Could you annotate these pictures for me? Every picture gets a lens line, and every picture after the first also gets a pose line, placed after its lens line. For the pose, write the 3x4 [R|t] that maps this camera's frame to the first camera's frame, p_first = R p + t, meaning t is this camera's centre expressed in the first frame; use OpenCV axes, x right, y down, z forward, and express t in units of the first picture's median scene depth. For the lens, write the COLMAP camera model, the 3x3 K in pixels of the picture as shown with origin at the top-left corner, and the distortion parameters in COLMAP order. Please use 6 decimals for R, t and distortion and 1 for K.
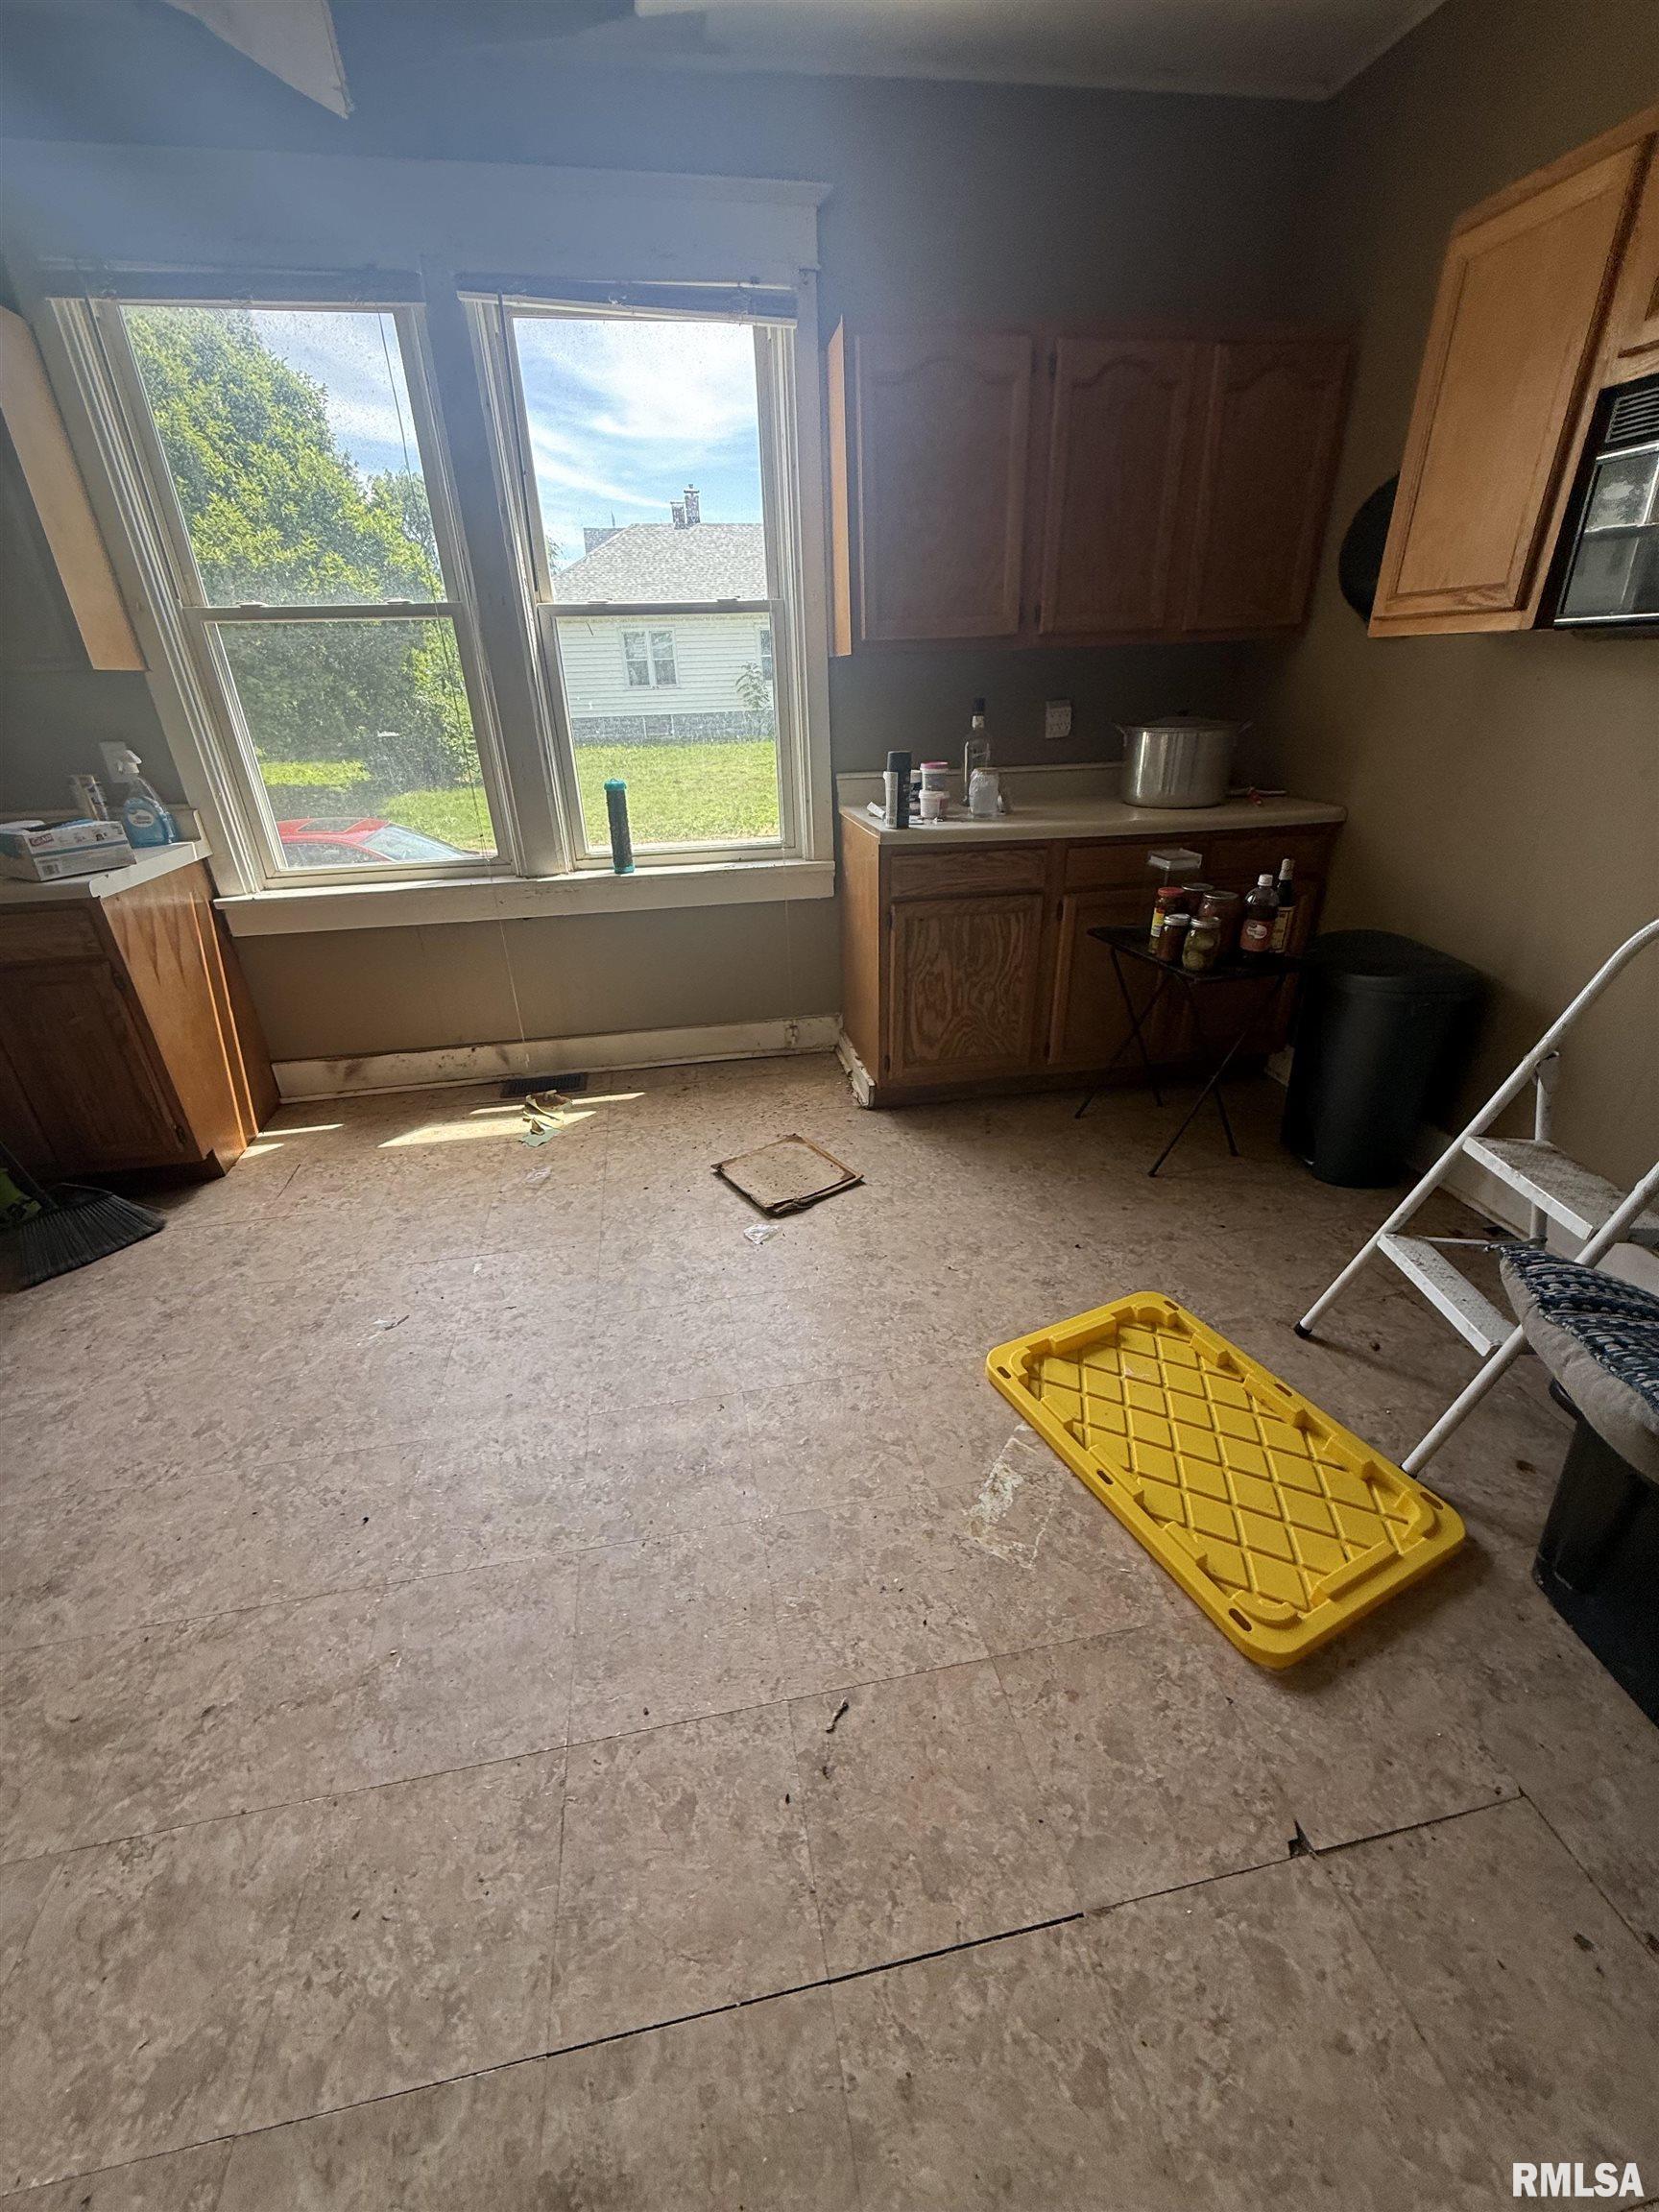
lens RADIAL K [[883.3, 0, 833.1], [0, 883.3, 1103.5], [0, 0, 1]] dist [-0.001711, 0.000185]
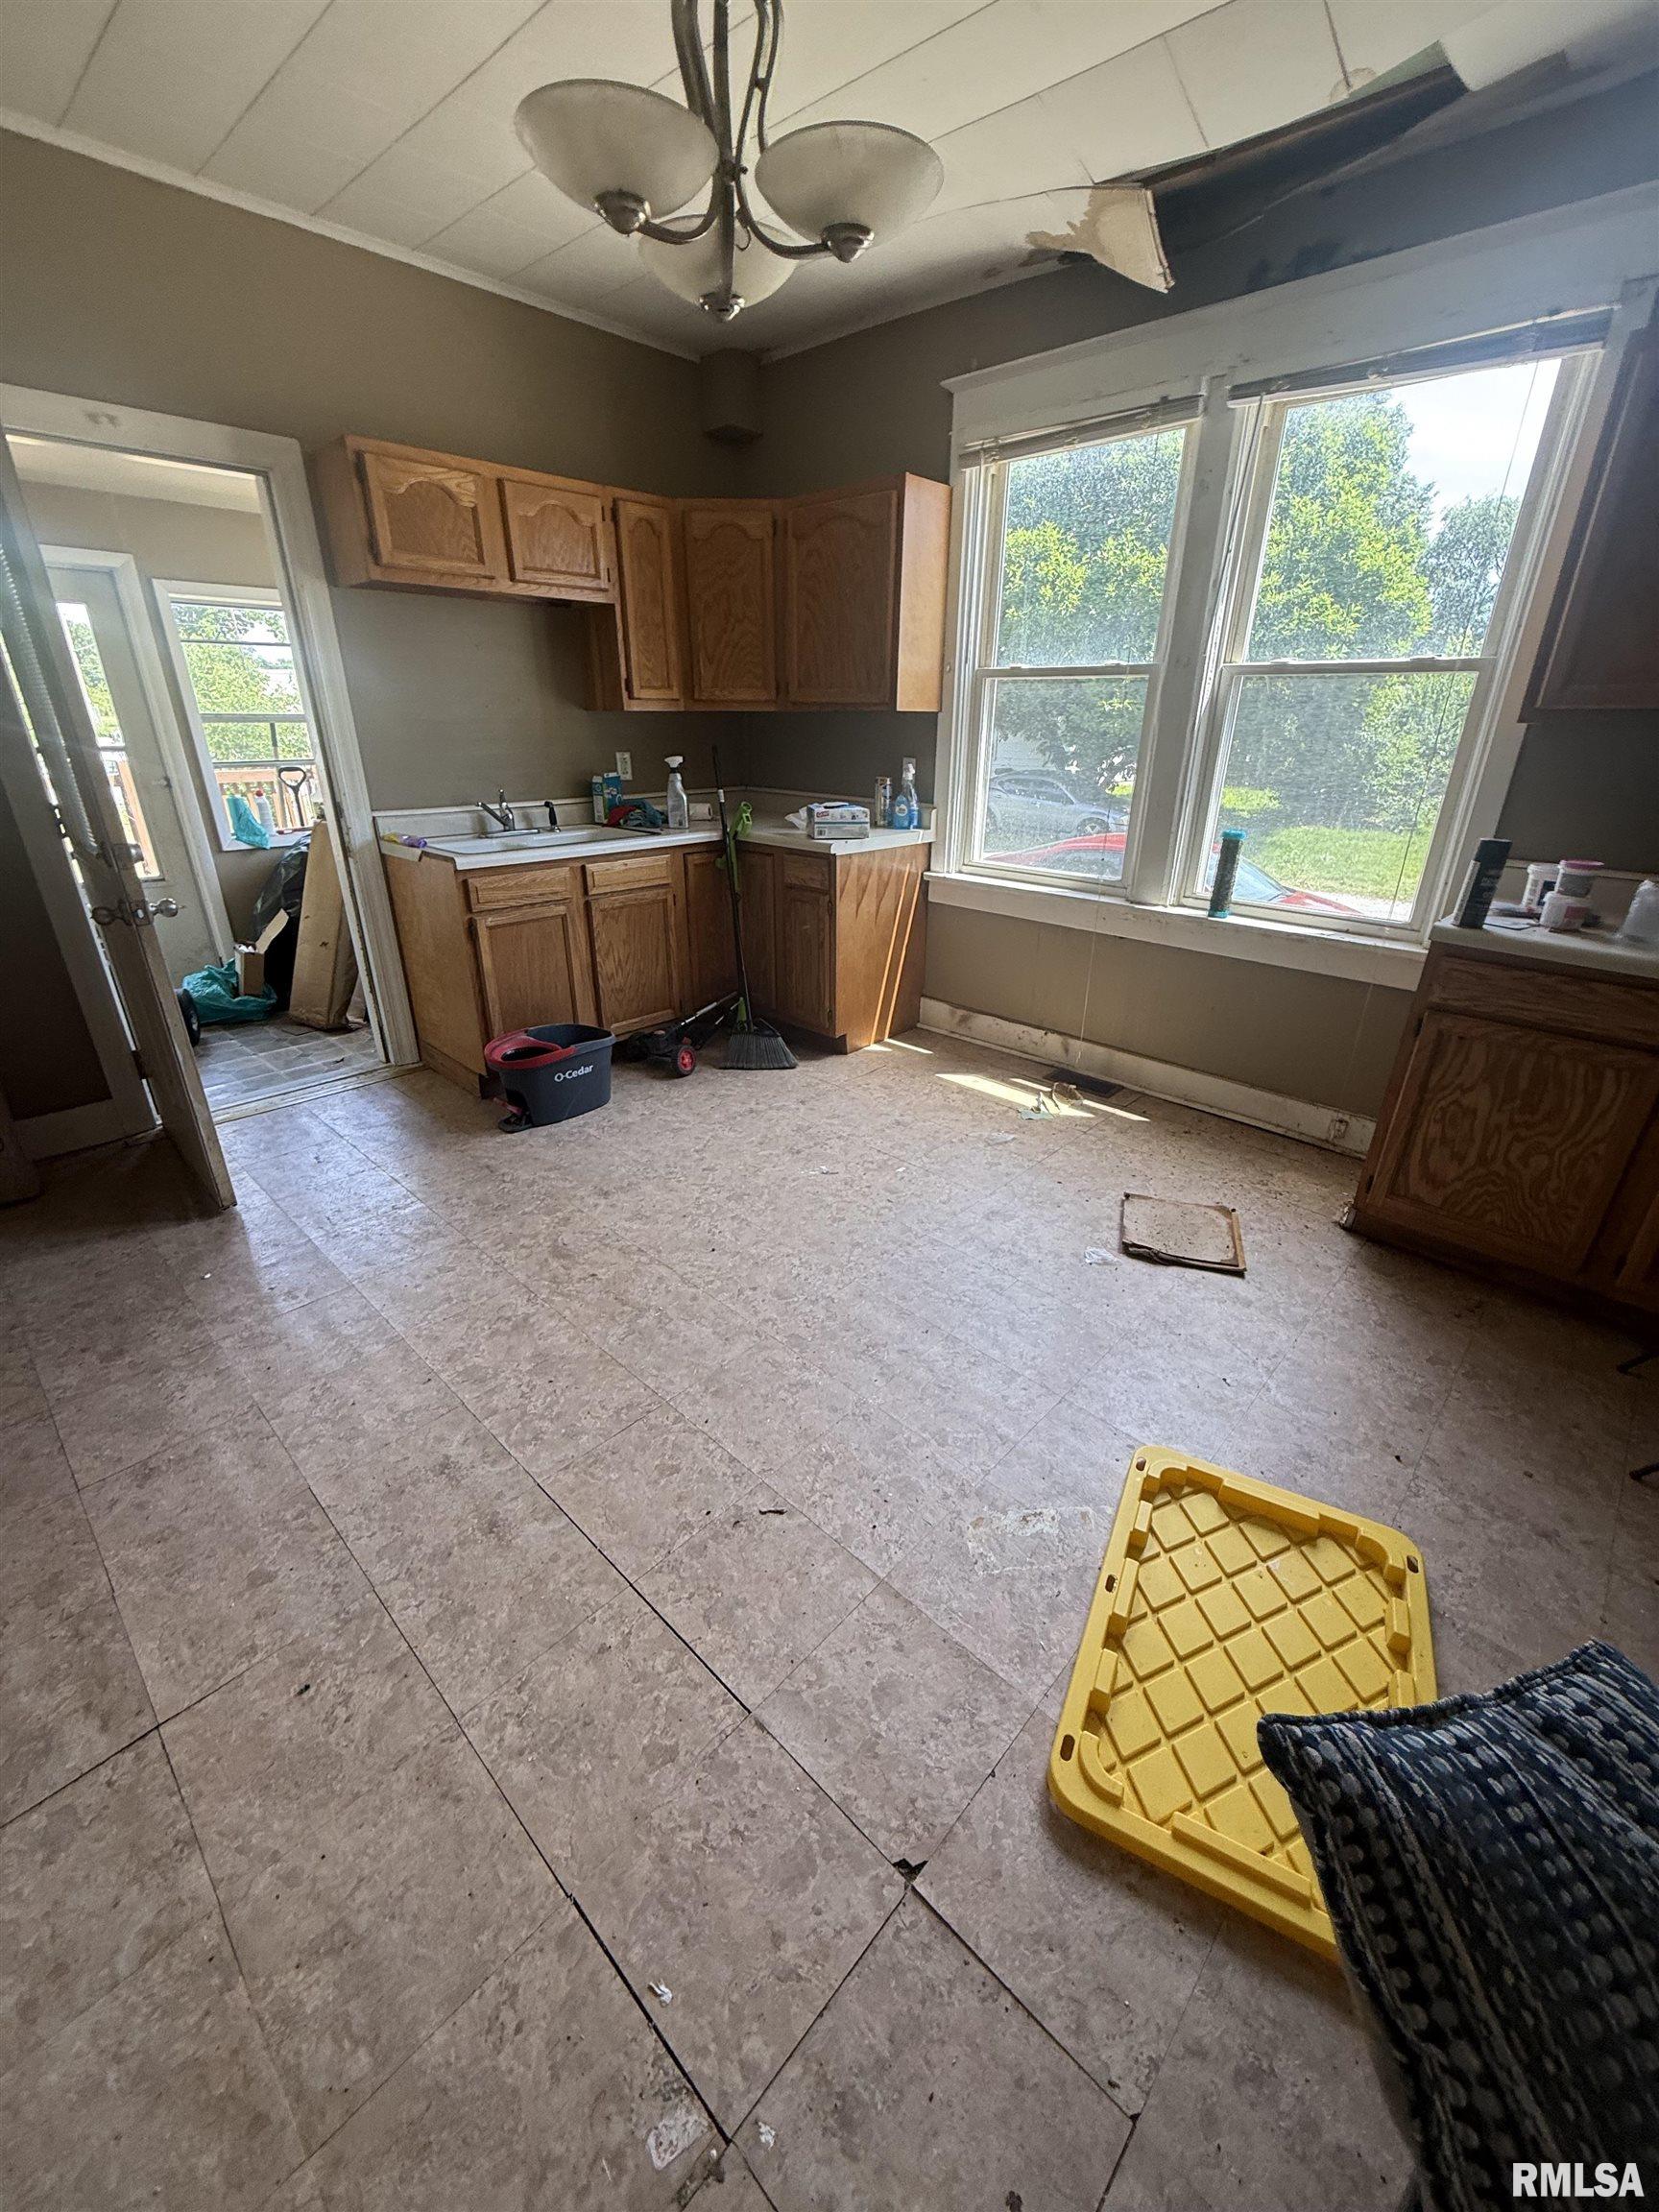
lens RADIAL K [[883.3, 0, 827.7], [0, 883.3, 1104.5], [0, 0, 1]] dist [-0.001711, 0.000185]
pose [[0.583836, 0.361161, -0.727116, 0.396746], [-0.381137, 0.912707, 0.147311, -0.047032], [0.716847, 0.191126, 0.670523, 0.023523]]
